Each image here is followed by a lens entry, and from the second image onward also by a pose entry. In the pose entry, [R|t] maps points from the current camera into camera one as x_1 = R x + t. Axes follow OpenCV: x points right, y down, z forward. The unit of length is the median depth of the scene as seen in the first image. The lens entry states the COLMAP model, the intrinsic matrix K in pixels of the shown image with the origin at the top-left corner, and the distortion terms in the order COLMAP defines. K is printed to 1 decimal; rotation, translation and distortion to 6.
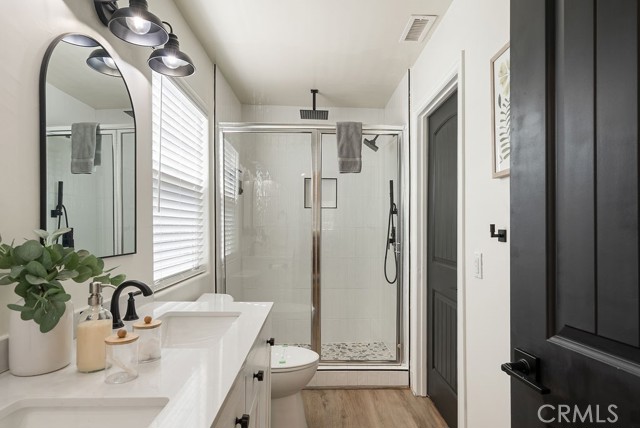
lens RADIAL K [[353.3, 0, 313.5], [0, 353.3, 228.8], [0, 0, 1]] dist [0.012673, -0.004722]
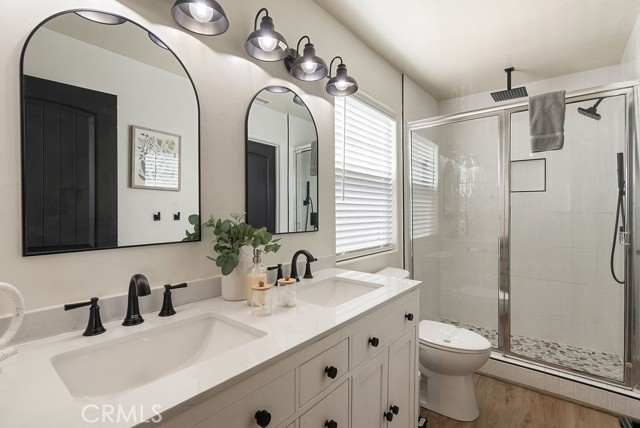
lens RADIAL K [[299.5, 0, 318.8], [0, 299.5, 212.3], [0, 0, 1]] dist [0.003704, 0.004156]
pose [[0.776348, -0.000448, -0.630305, 0.137290], [-0.002033, 0.999993, -0.003214, -0.000154], [0.630302, 0.003776, 0.776341, 0.054777]]
